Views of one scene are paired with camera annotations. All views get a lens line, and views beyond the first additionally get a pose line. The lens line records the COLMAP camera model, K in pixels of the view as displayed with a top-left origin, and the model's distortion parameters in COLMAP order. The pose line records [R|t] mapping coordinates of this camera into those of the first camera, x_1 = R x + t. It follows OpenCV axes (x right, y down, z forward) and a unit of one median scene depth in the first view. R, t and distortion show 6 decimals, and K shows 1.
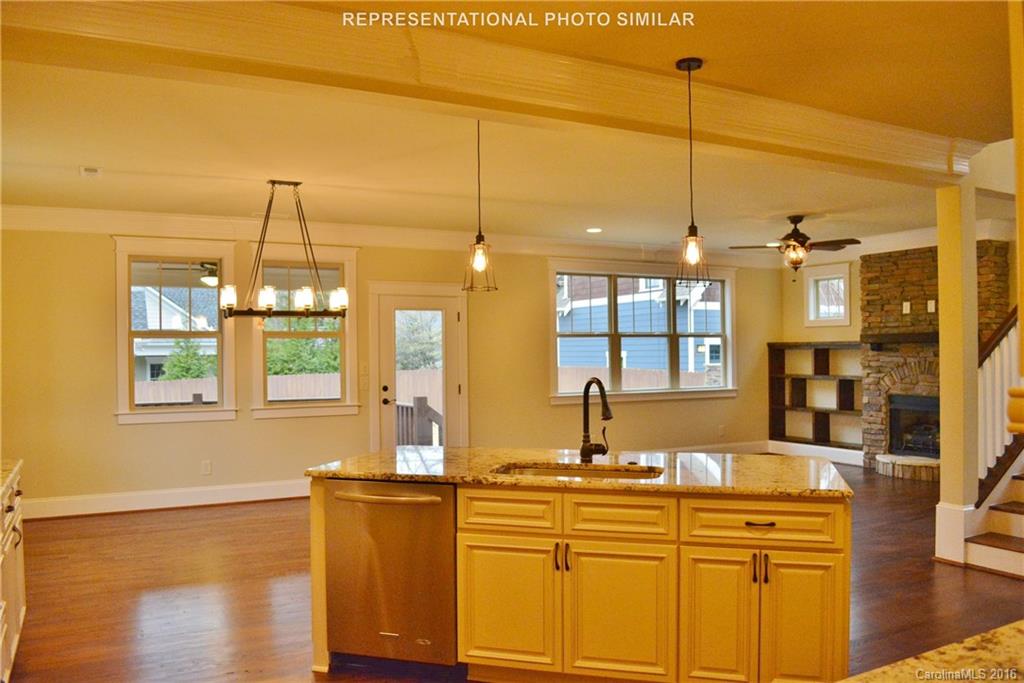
lens RADIAL K [[825.0, 0, 512.0], [0, 825.0, 341.5], [0, 0, 1]] dist [-0.041273, -0.000849]
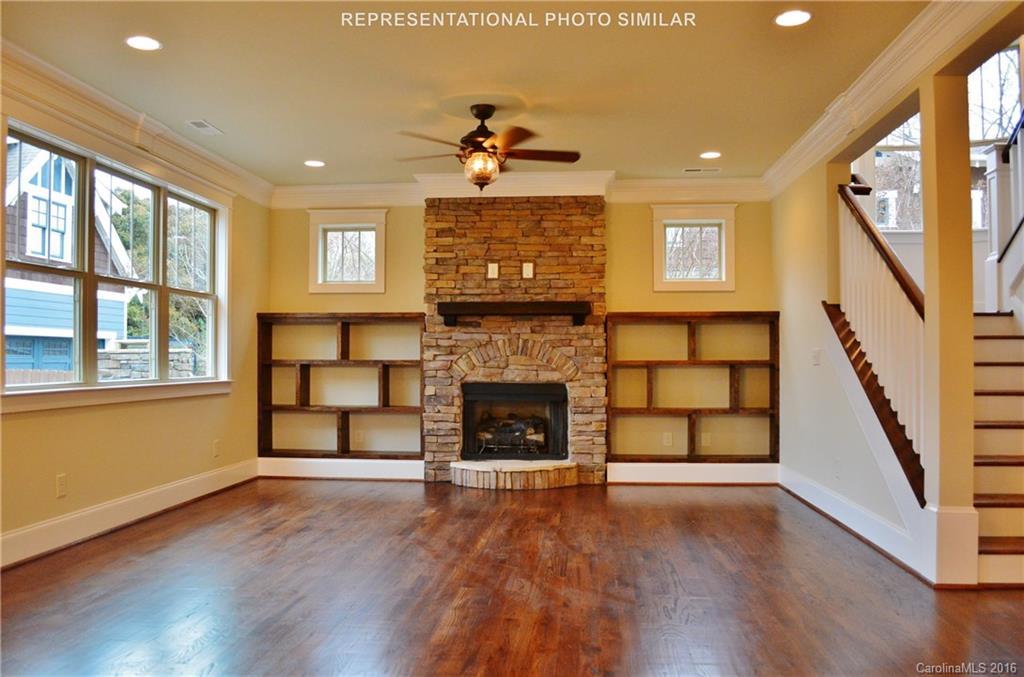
lens RADIAL K [[829.9, 0, 512.0], [0, 829.9, 338.5], [0, 0, 1]] dist [-0.059226, -0.000066]
pose [[0.549204, 0.031468, 0.835095, -0.164651], [-0.016957, 0.999505, -0.026511, 0.043242], [-0.835516, 0.000399, 0.549466, 0.533089]]
